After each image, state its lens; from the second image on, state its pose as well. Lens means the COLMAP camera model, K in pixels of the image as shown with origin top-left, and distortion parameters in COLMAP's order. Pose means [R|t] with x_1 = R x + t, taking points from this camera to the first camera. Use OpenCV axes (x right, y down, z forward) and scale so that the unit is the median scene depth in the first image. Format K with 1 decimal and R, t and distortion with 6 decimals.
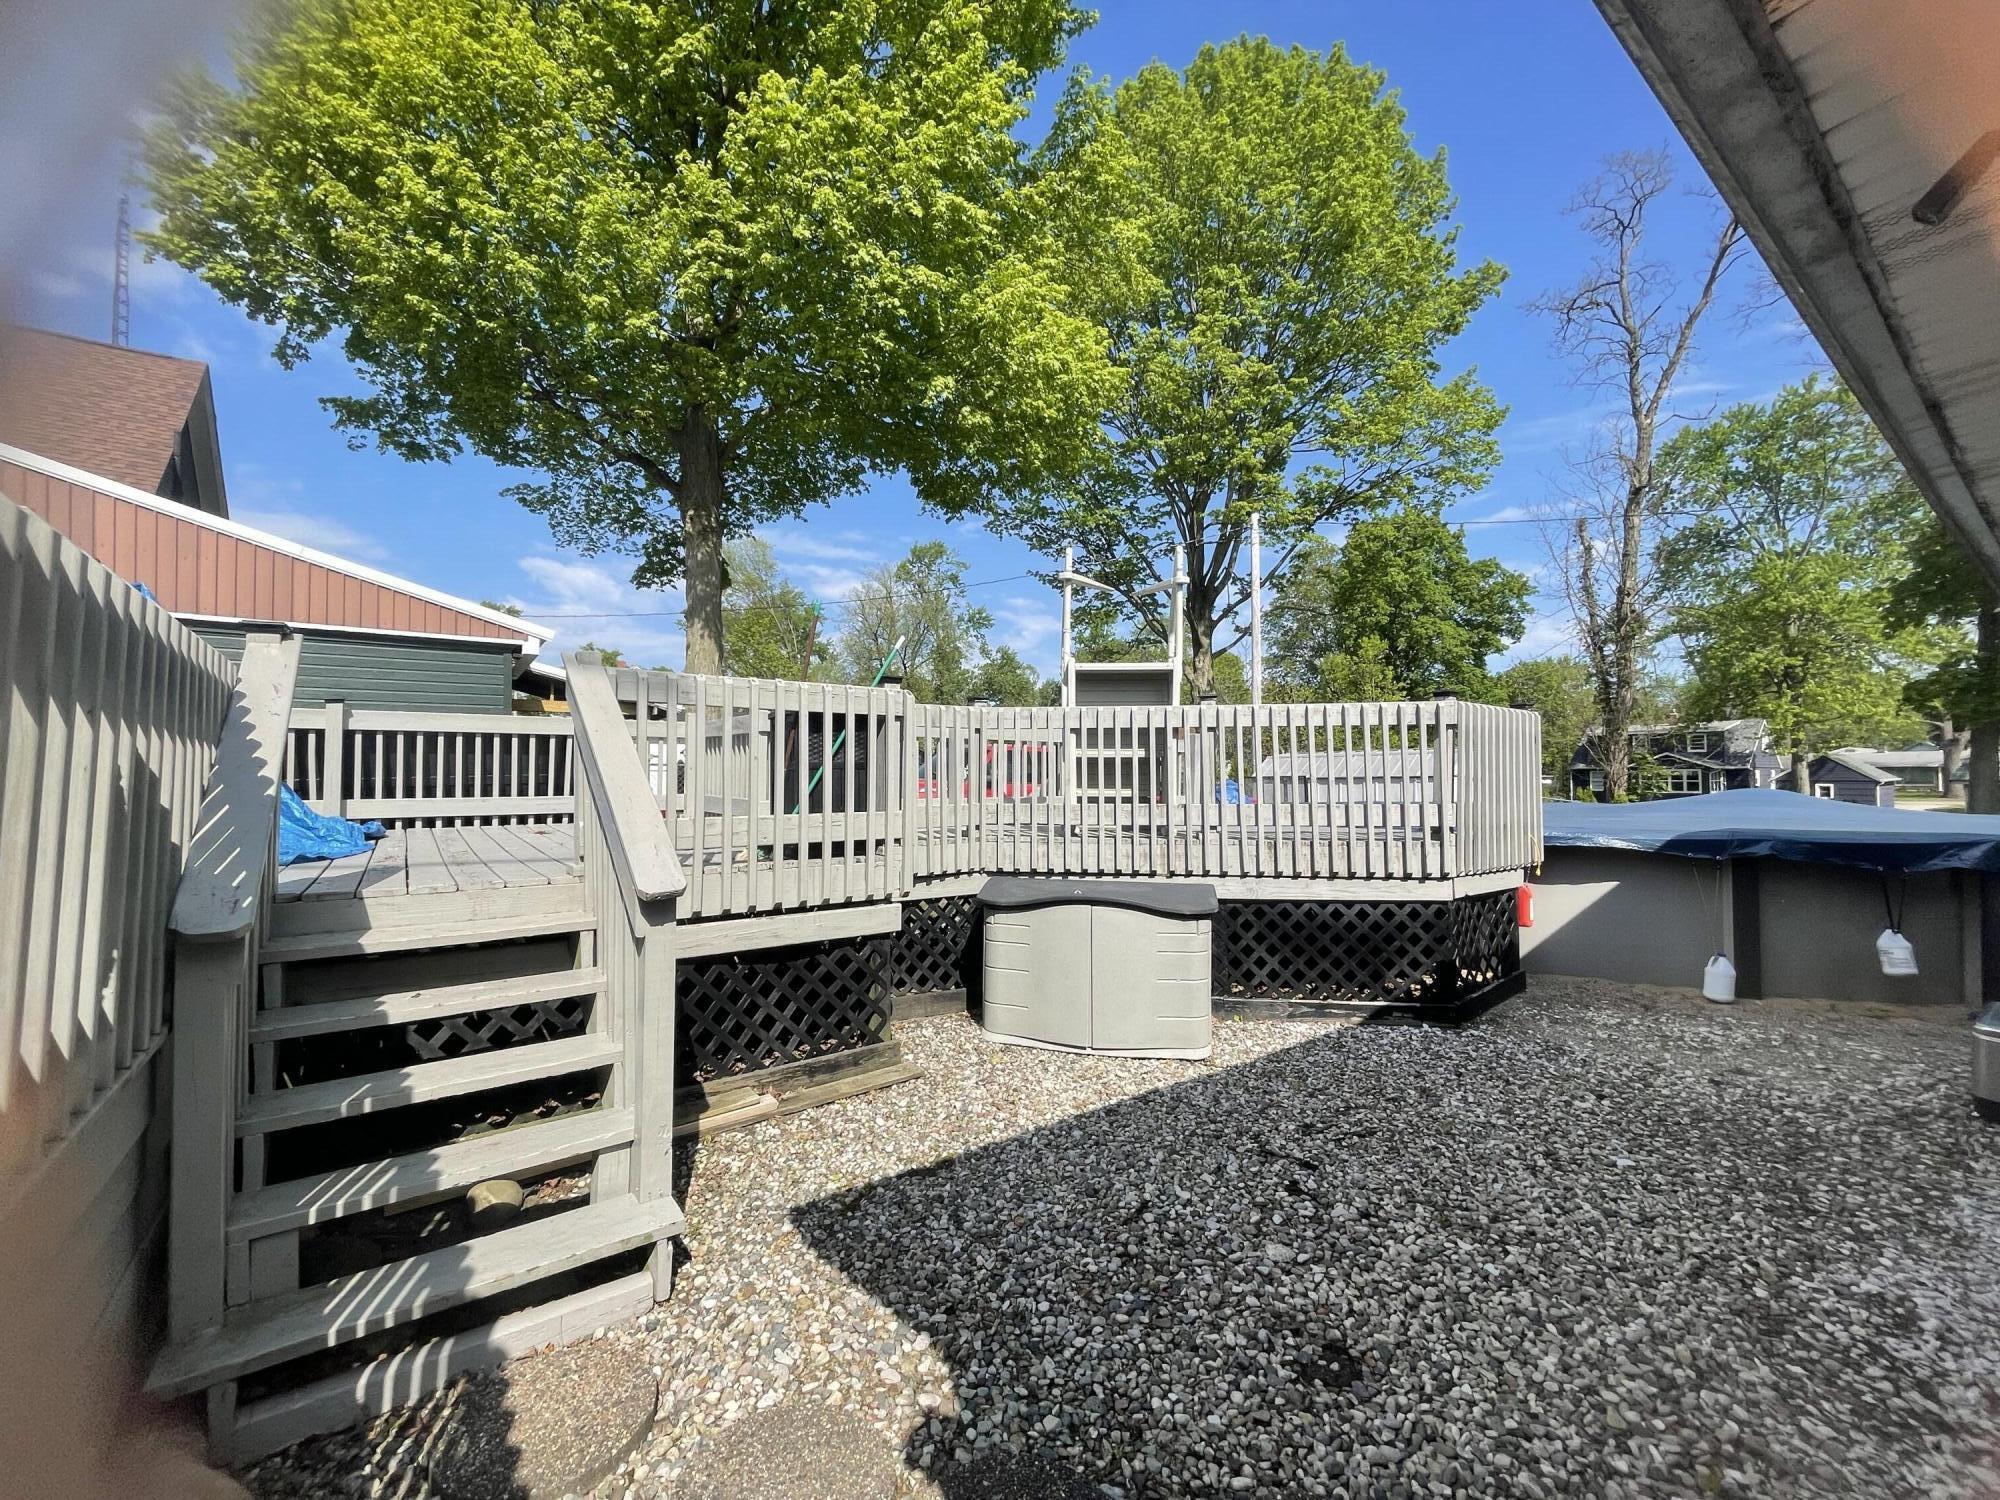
lens RADIAL K [[801.6, 0, 997.0], [0, 801.6, 748.3], [0, 0, 1]] dist [-0.001272, -0.000106]
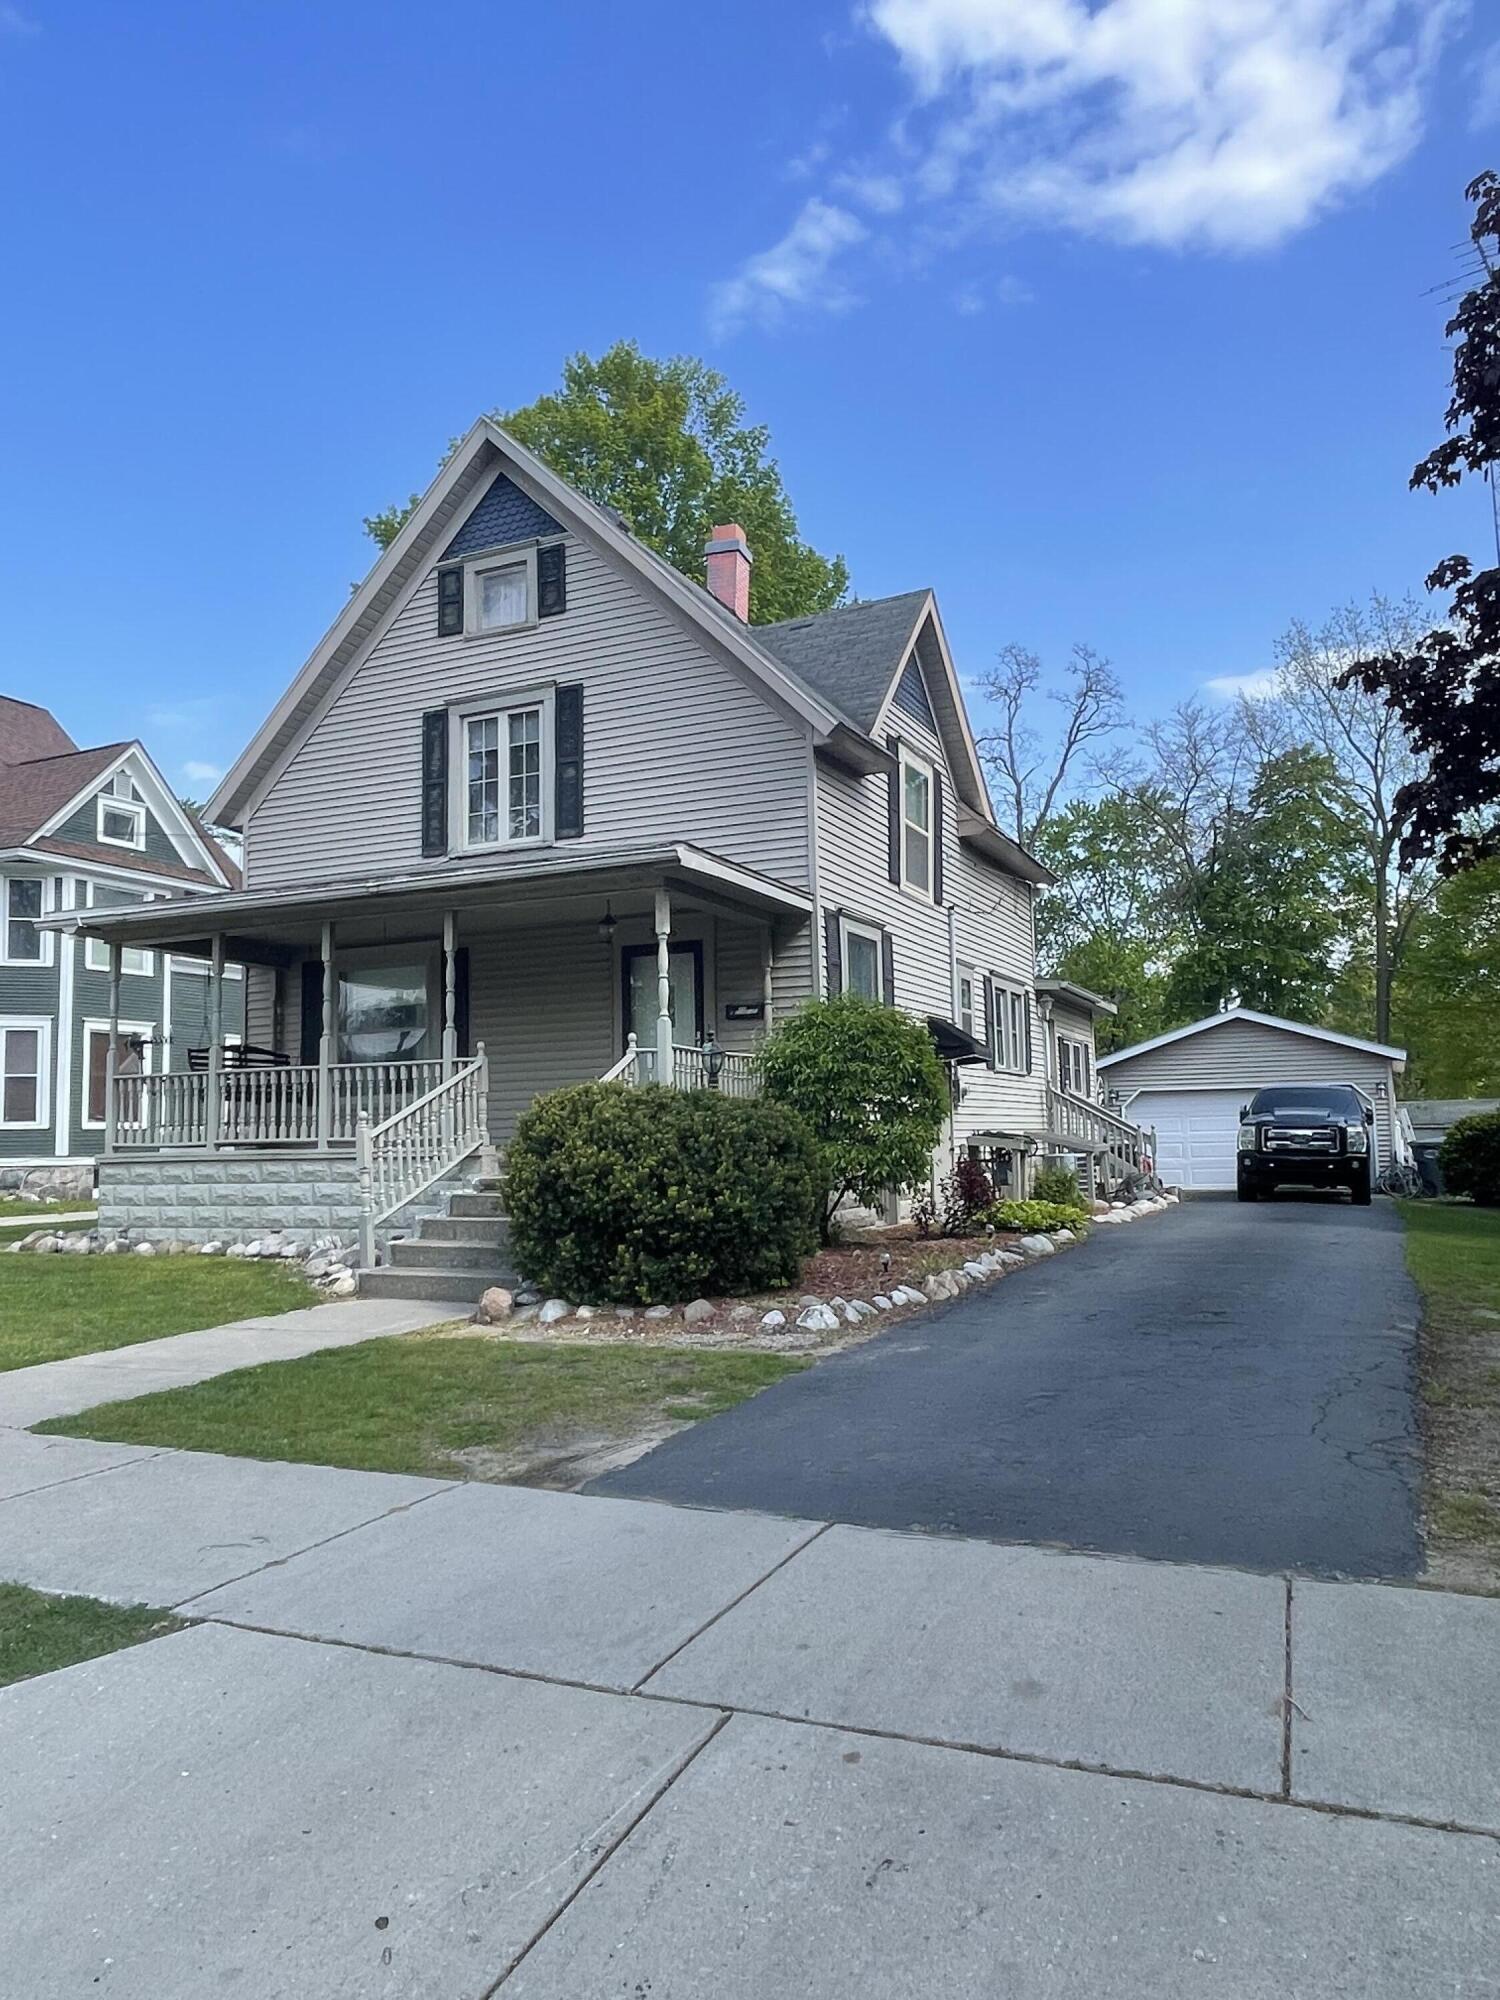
lens RADIAL K [[1387.4, 0, 747.6], [0, 1387.4, 1008.4], [0, 0, 1]] dist [-0.022370, 0.004478]
pose [[0.870074, 0.034347, 0.491723, -0.685584], [-0.000506, 0.997631, -0.068788, -0.002992], [-0.492921, 0.059602, 0.868030, -0.718117]]
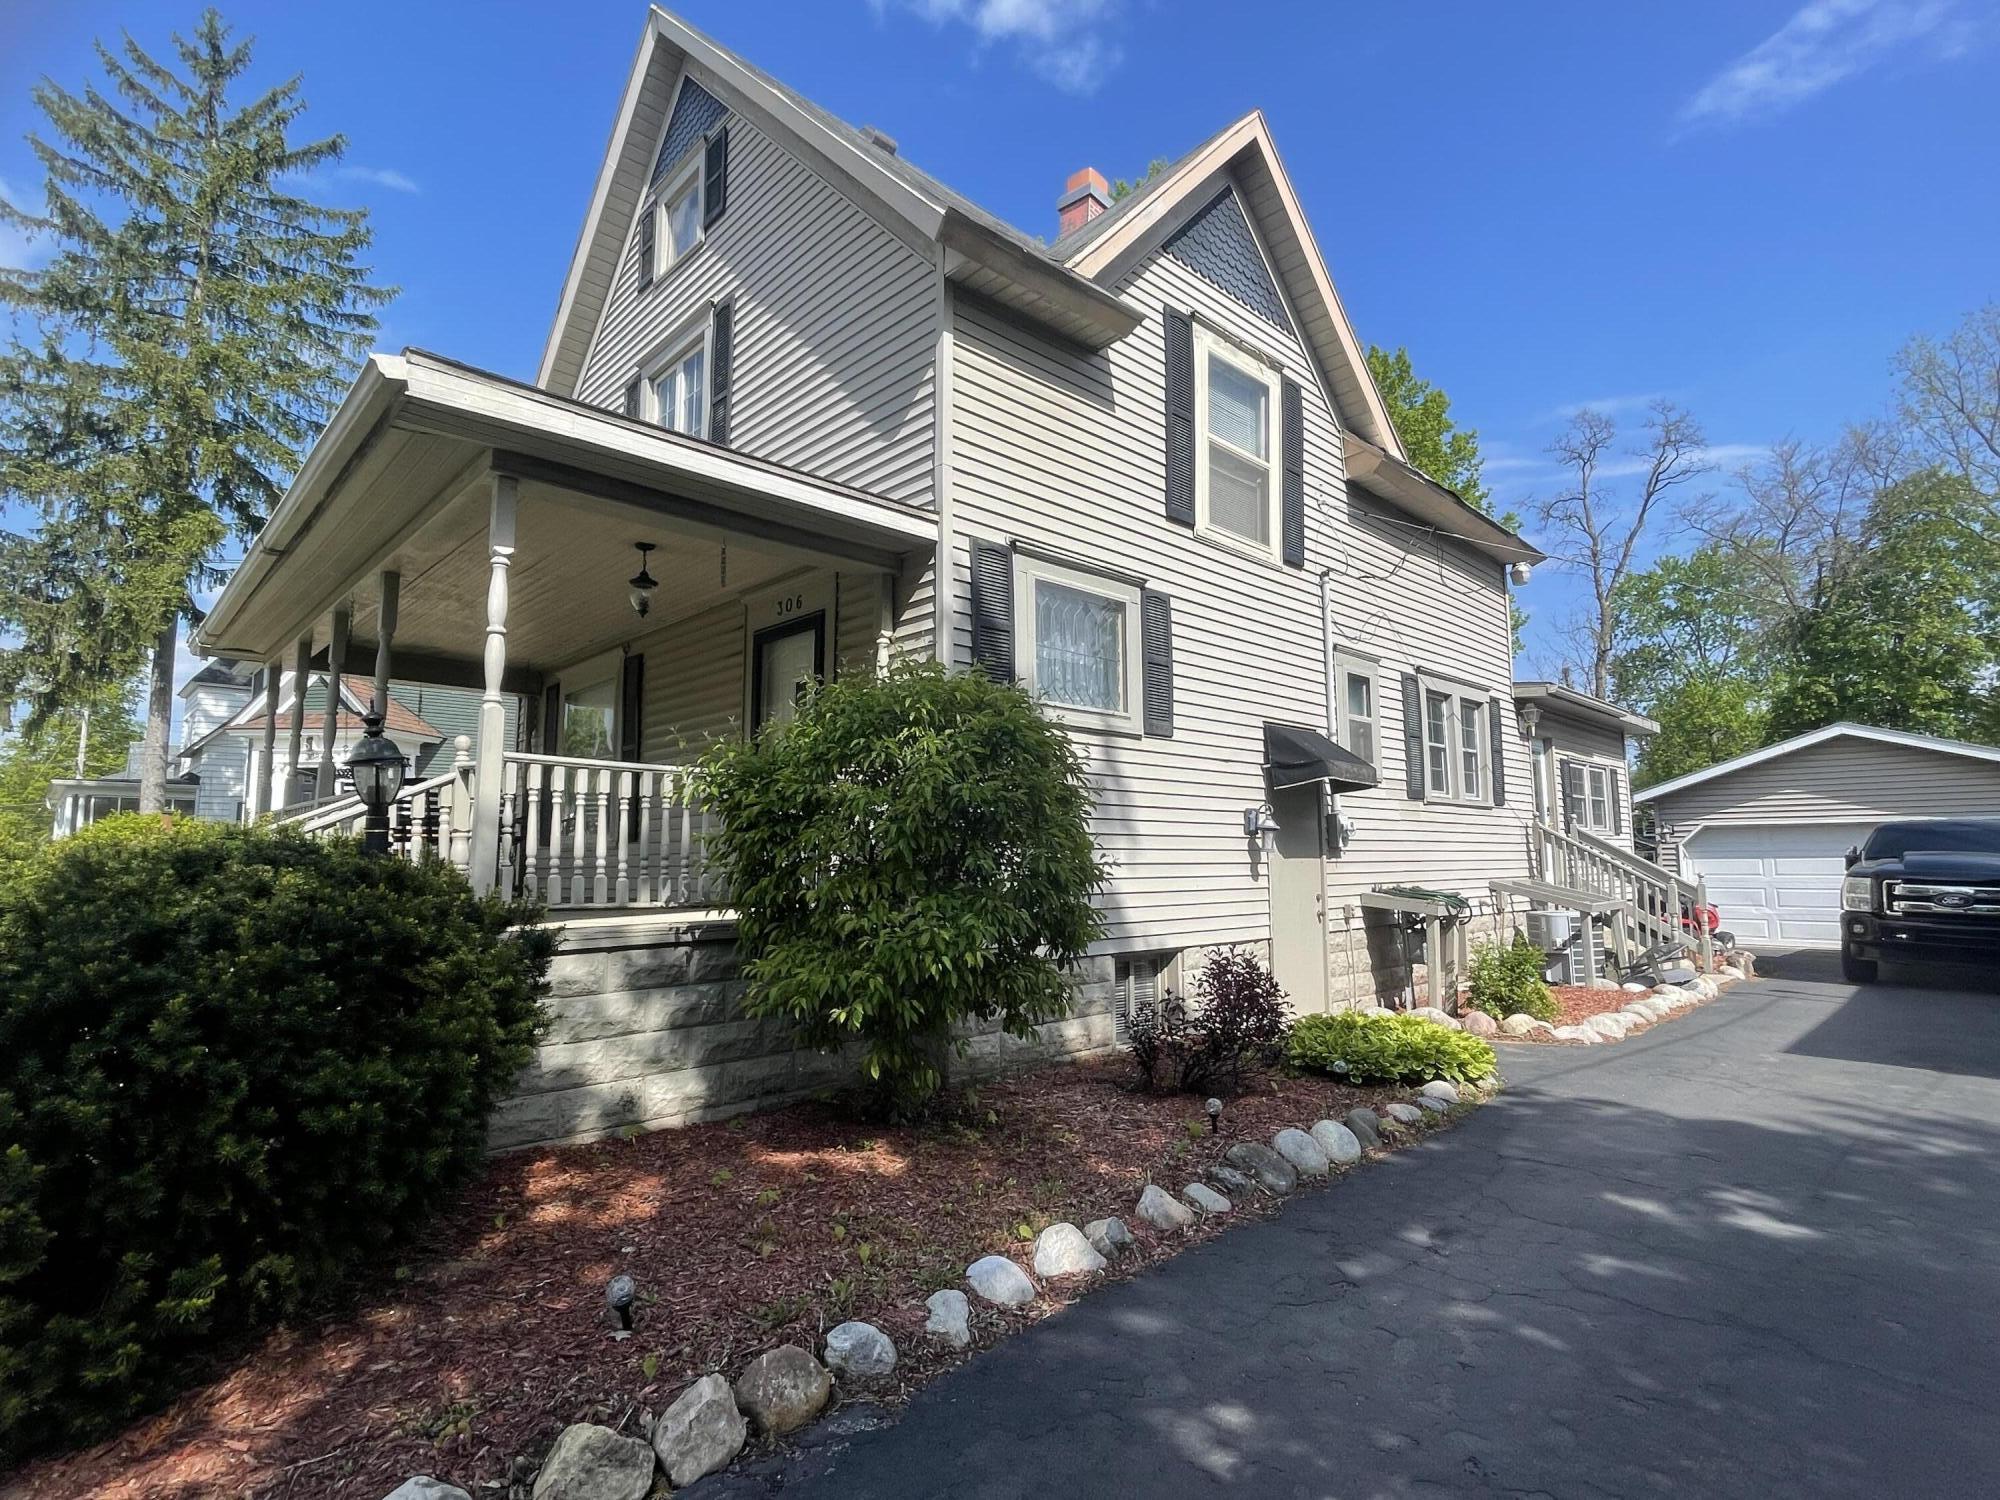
lens RADIAL K [[993.1, 0, 998.9], [0, 993.1, 756.4], [0, 0, 1]] dist [-0.005864, -0.000014]
pose [[0.990357, 0.013406, 0.137887, -0.475662], [-0.003108, 0.997206, -0.074636, -0.007815], [-0.138502, 0.073488, 0.987632, -0.544090]]
